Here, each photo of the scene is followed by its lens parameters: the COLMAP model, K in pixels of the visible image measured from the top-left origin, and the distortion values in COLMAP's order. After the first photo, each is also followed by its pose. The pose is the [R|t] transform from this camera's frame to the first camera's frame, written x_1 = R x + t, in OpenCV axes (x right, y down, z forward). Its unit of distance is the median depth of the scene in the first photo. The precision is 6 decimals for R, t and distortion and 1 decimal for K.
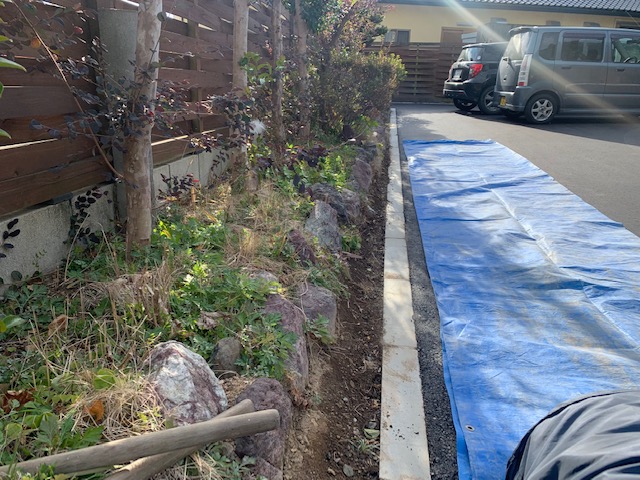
lens RADIAL K [[489.4, 0, 320.0], [0, 489.4, 240.0], [0, 0, 1]] dist [0.037702, -0.005639]
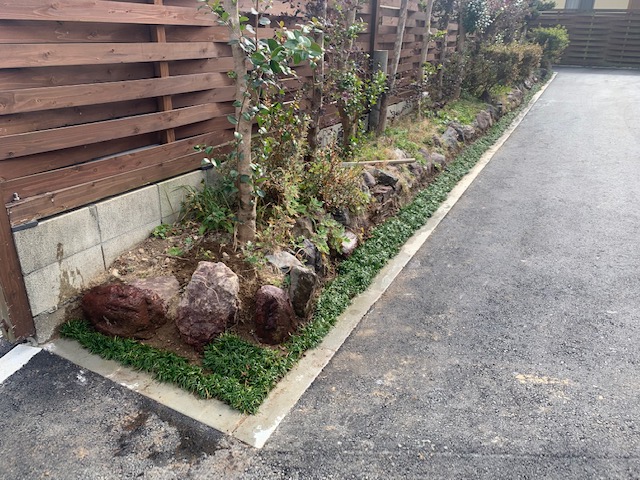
lens RADIAL K [[488.3, 0, 320.0], [0, 488.3, 240.0], [0, 0, 1]] dist [0.083888, -0.065387]
pose [[0.941527, 0.130828, -0.310502, 0.193686], [-0.104348, 0.989451, 0.100487, 0.250201], [0.320374, -0.062211, 0.945246, -1.274269]]
